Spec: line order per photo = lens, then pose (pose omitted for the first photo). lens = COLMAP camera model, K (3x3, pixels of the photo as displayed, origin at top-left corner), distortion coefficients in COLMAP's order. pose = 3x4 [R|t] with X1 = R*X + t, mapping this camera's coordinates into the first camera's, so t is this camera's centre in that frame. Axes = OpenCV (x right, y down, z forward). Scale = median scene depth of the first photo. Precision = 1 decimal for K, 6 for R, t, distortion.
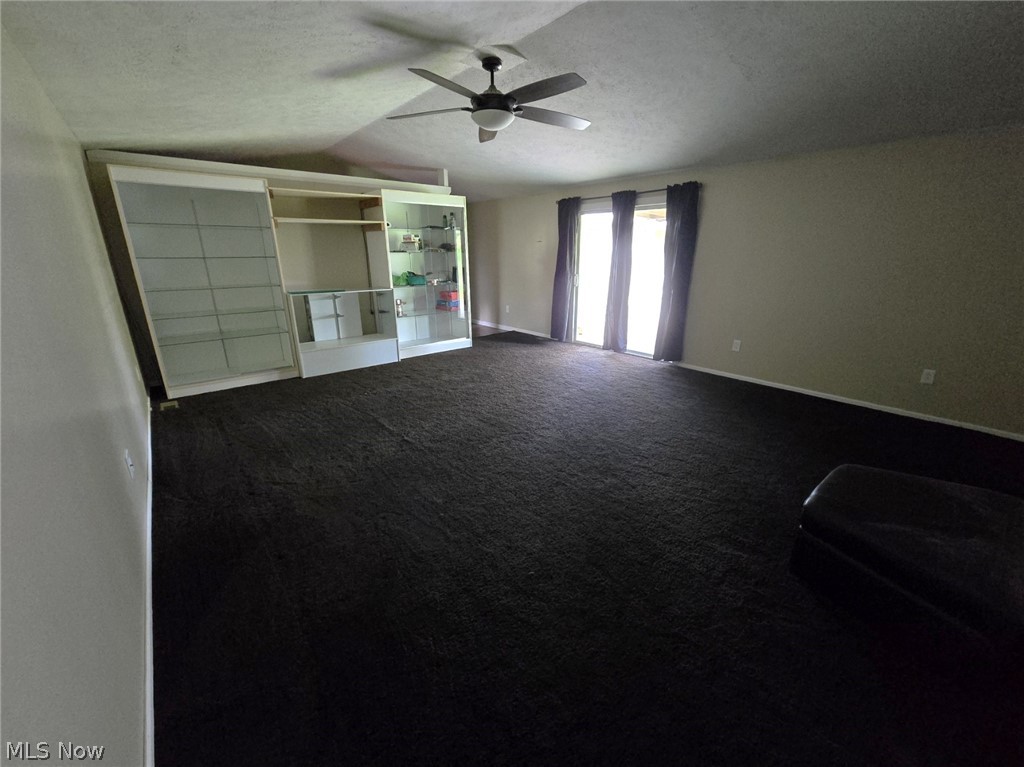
lens RADIAL K [[419.2, 0, 517.6], [0, 419.2, 385.9], [0, 0, 1]] dist [-0.004264, -0.000416]
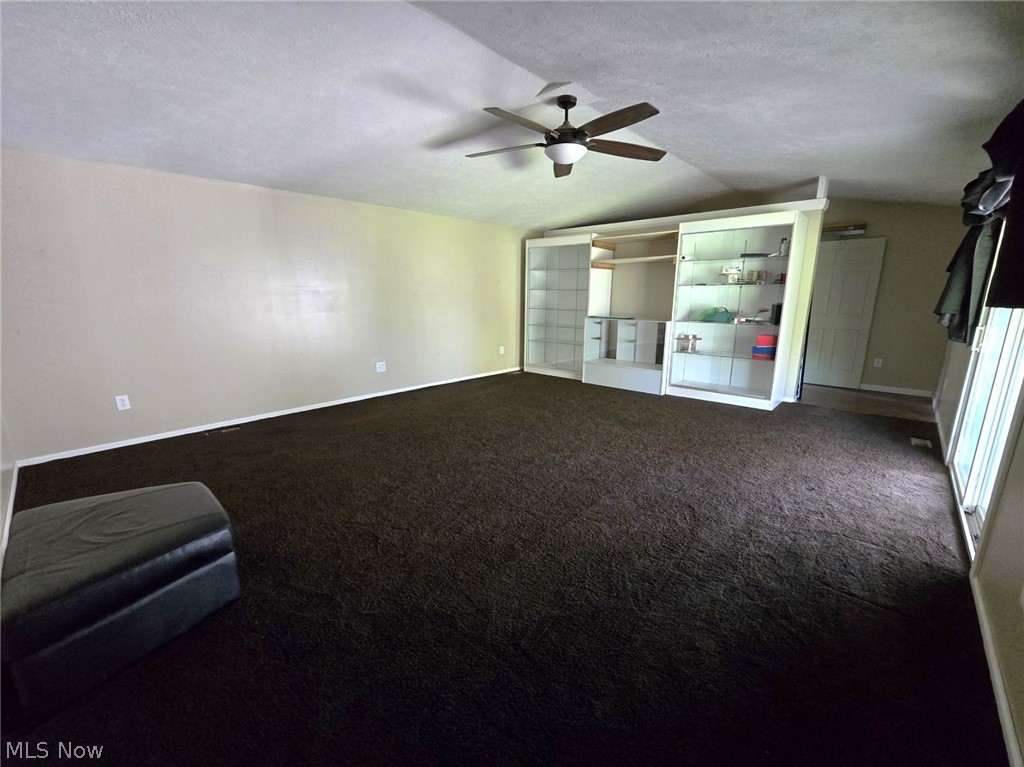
lens RADIAL K [[419.2, 0, 517.6], [0, 419.2, 384.1], [0, 0, 1]] dist [-0.004264, -0.000416]
pose [[0.146620, 0.215219, -0.965496, 0.644889], [-0.308809, 0.937223, 0.162021, -0.148347], [0.939755, 0.274399, 0.203877, 0.521538]]
